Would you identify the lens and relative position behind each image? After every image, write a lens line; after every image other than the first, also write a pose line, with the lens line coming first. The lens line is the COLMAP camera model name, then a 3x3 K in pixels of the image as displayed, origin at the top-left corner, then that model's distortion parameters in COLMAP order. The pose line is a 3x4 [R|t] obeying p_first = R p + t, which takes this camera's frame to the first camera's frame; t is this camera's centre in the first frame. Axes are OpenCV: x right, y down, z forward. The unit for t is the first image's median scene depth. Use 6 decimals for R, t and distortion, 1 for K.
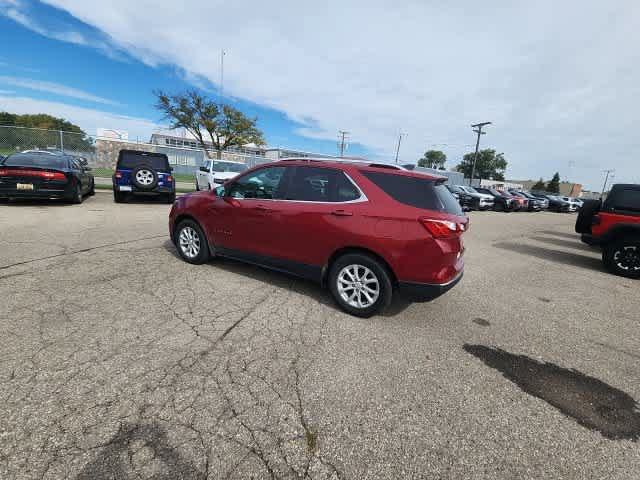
lens RADIAL K [[258.7, 0, 321.7], [0, 258.7, 237.3], [0, 0, 1]] dist [0.017508, -0.011450]
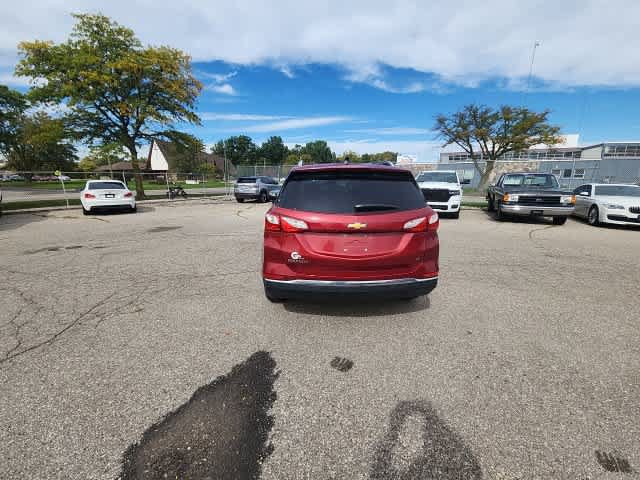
lens RADIAL K [[258.7, 0, 321.6], [0, 258.7, 239.6], [0, 0, 1]] dist [0.017508, -0.011450]
pose [[0.510354, 0.114627, -0.852291, 0.421893], [-0.153691, 0.987278, 0.040751, -0.010728], [0.846120, 0.110192, 0.521478, 0.200046]]
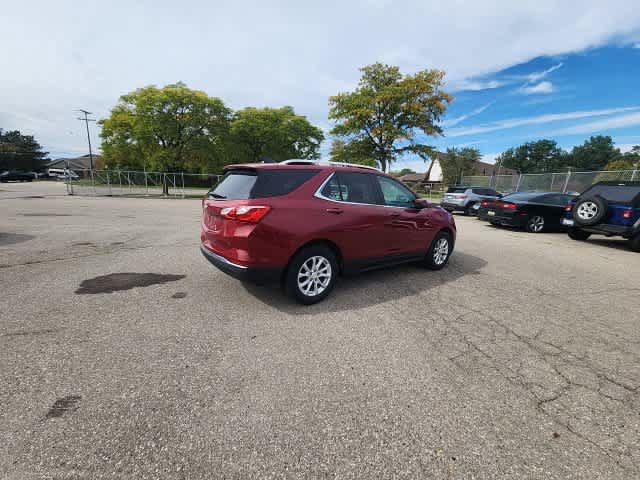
lens RADIAL K [[258.7, 0, 322.4], [0, 258.7, 240.9], [0, 0, 1]] dist [0.017508, -0.011450]
pose [[-0.413516, 0.094780, -0.905550, 0.481589], [-0.276342, 0.934588, 0.224010, -0.103233], [0.867548, 0.342873, -0.360276, 0.663339]]
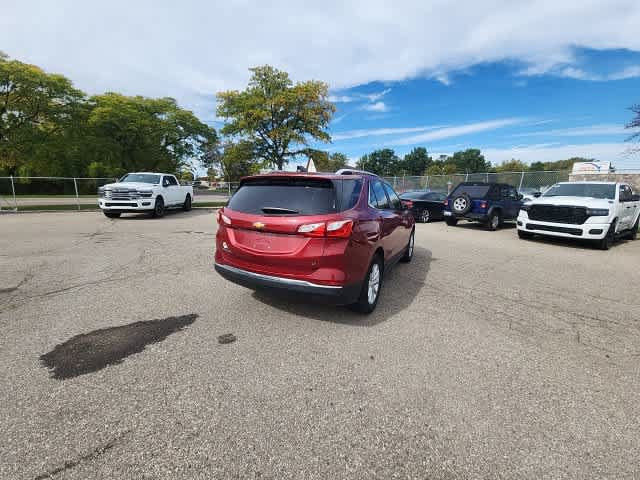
lens RADIAL K [[258.7, 0, 322.3], [0, 258.7, 240.4], [0, 0, 1]] dist [0.017508, -0.011450]
pose [[0.022741, 0.111253, -0.993532, 0.520615], [-0.241972, 0.964854, 0.102503, -0.051817], [0.970017, 0.238076, 0.048862, 0.432276]]
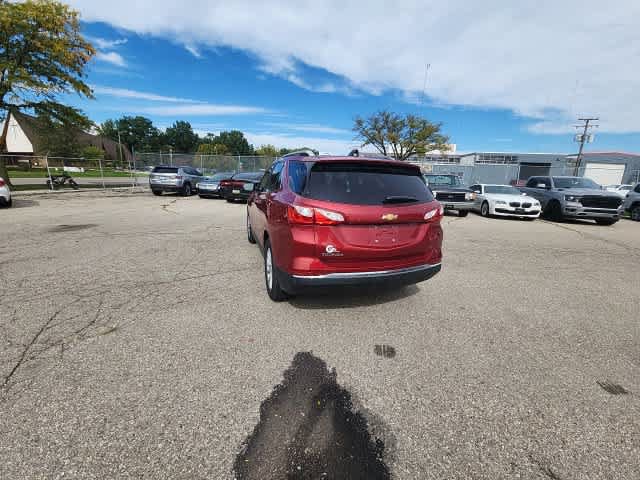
lens RADIAL K [[258.7, 0, 322.1], [0, 258.7, 239.4], [0, 0, 1]] dist [0.017508, -0.011450]
pose [[0.746377, 0.106372, -0.656967, 0.341293], [-0.126916, 0.991778, 0.016394, 0.008530], [0.653310, 0.071144, 0.753741, 0.112372]]
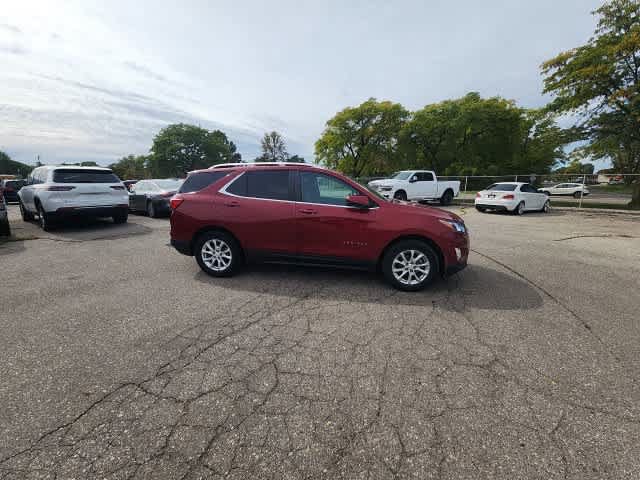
lens RADIAL K [[258.7, 0, 322.1], [0, 258.7, 243.6], [0, 0, 1]] dist [0.017508, -0.011450]
pose [[-0.936945, -0.003873, -0.349455, 0.140511], [-0.153939, 0.902279, 0.402735, -0.209191], [0.313746, 0.431135, -0.845982, 0.988873]]
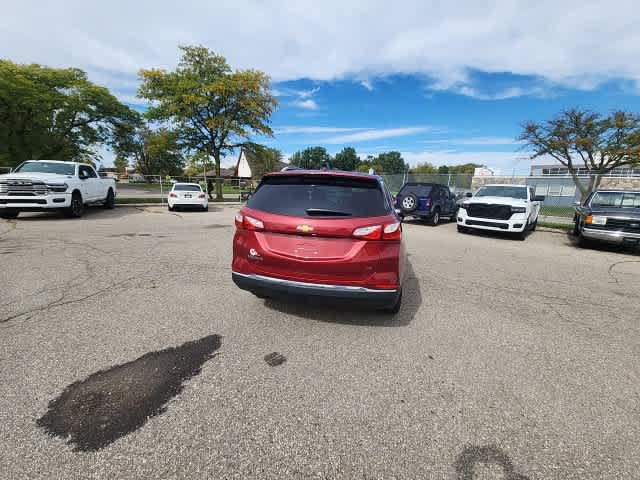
lens RADIAL K [[258.7, 0, 322.2], [0, 258.7, 240.9], [0, 0, 1]] dist [0.017508, -0.011450]
pose [[0.272841, 0.121455, -0.954362, 0.481906], [-0.232309, 0.970961, 0.057154, -0.026938], [0.933590, 0.206113, 0.293133, 0.307128]]
